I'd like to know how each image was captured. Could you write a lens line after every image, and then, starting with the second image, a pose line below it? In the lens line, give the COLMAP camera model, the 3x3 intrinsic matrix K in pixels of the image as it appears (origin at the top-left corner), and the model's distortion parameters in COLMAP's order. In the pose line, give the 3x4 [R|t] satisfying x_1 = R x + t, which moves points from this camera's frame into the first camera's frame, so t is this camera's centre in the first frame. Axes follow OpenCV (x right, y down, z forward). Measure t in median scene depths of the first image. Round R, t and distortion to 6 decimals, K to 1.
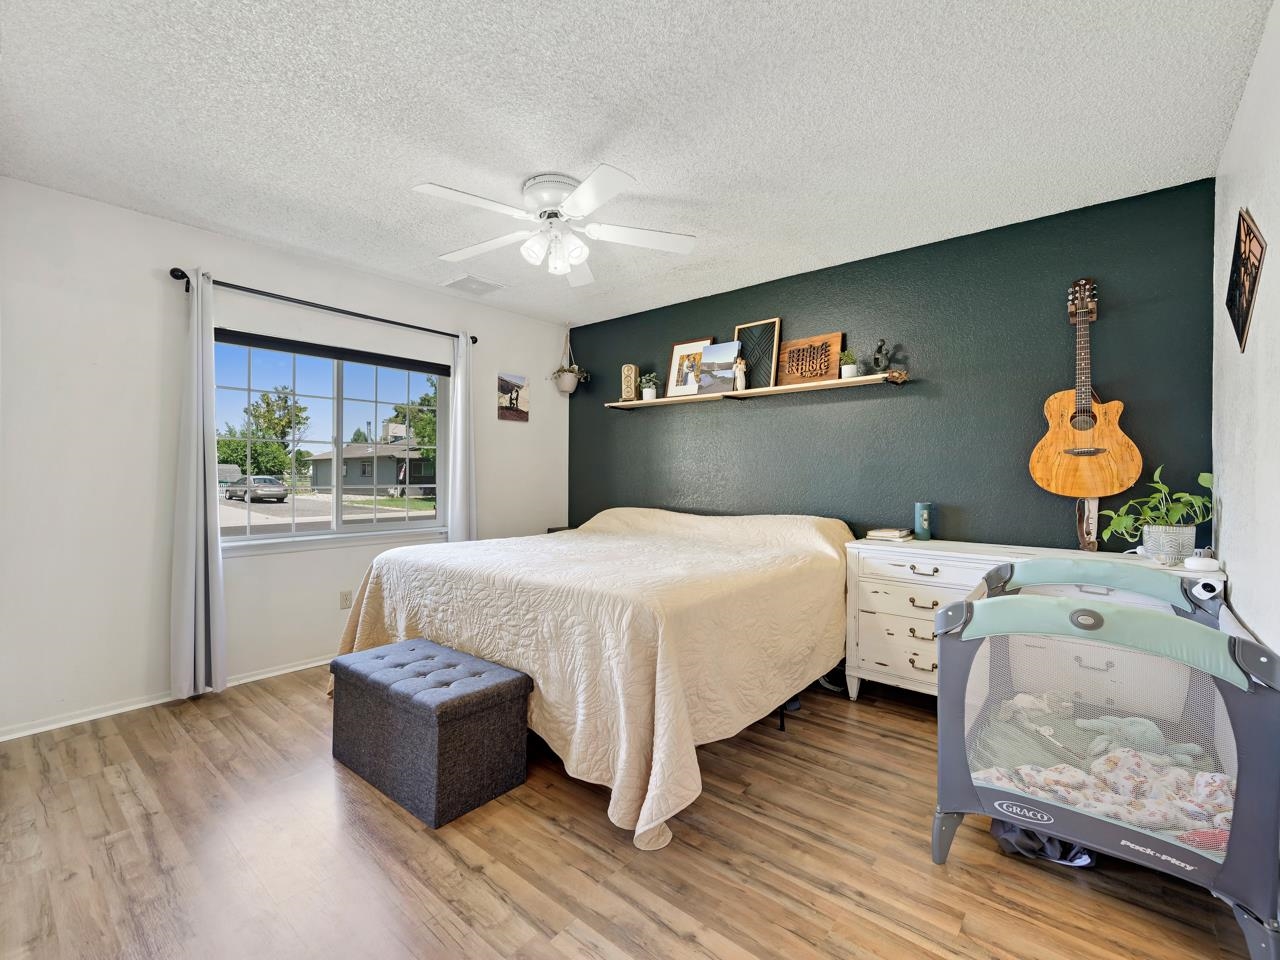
lens RADIAL K [[568.6, 0, 645.2], [0, 568.6, 477.7], [0, 0, 1]] dist [0.001169, -0.000214]
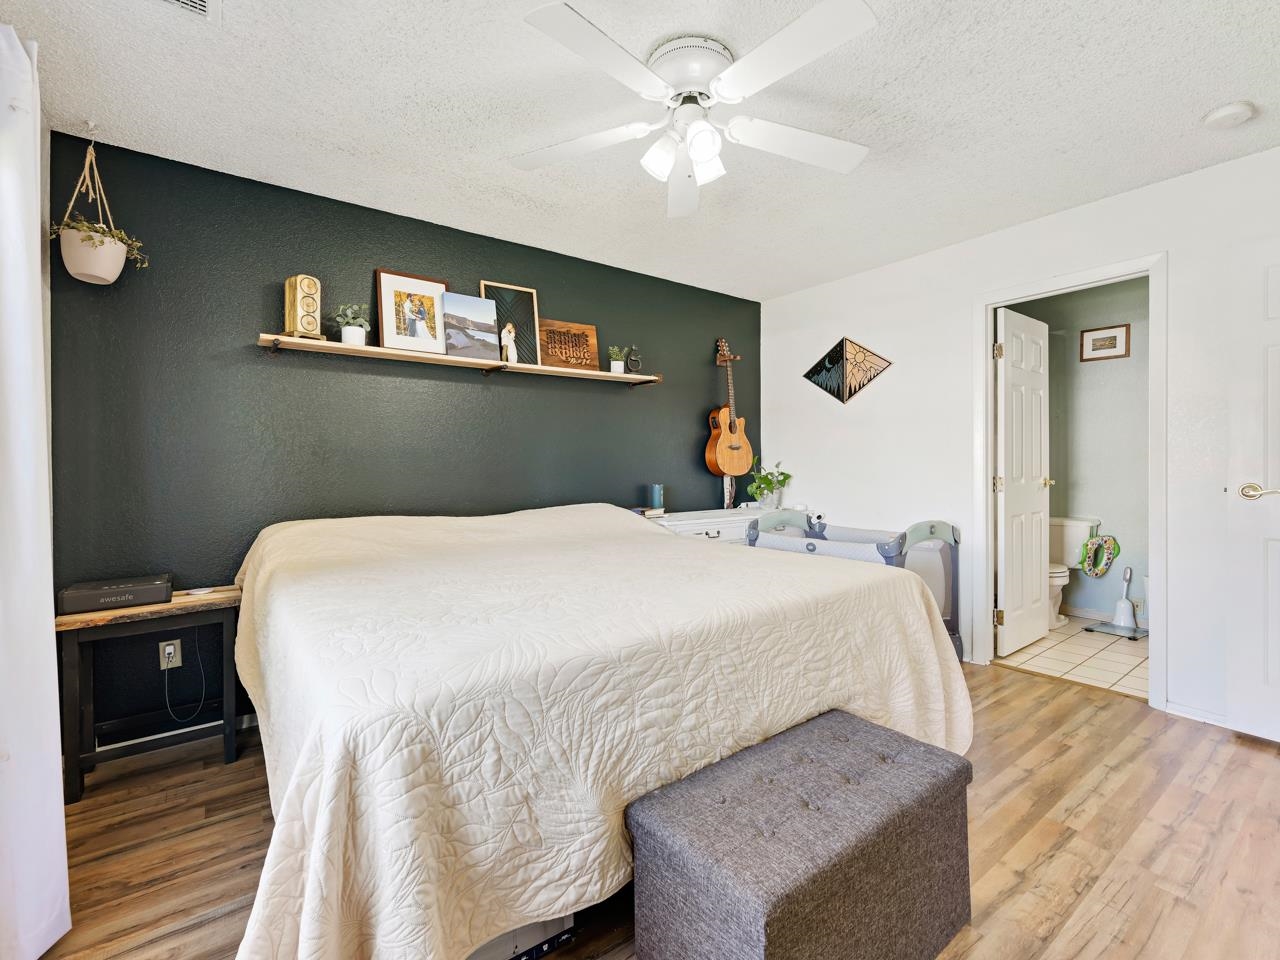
lens RADIAL K [[568.6, 0, 637.5], [0, 568.6, 471.8], [0, 0, 1]] dist [0.001169, -0.000214]
pose [[0.238668, -0.018150, 0.970932, -0.637985], [0.010963, 0.999812, 0.015995, -0.003875], [-0.971039, 0.006827, 0.238822, 0.652391]]
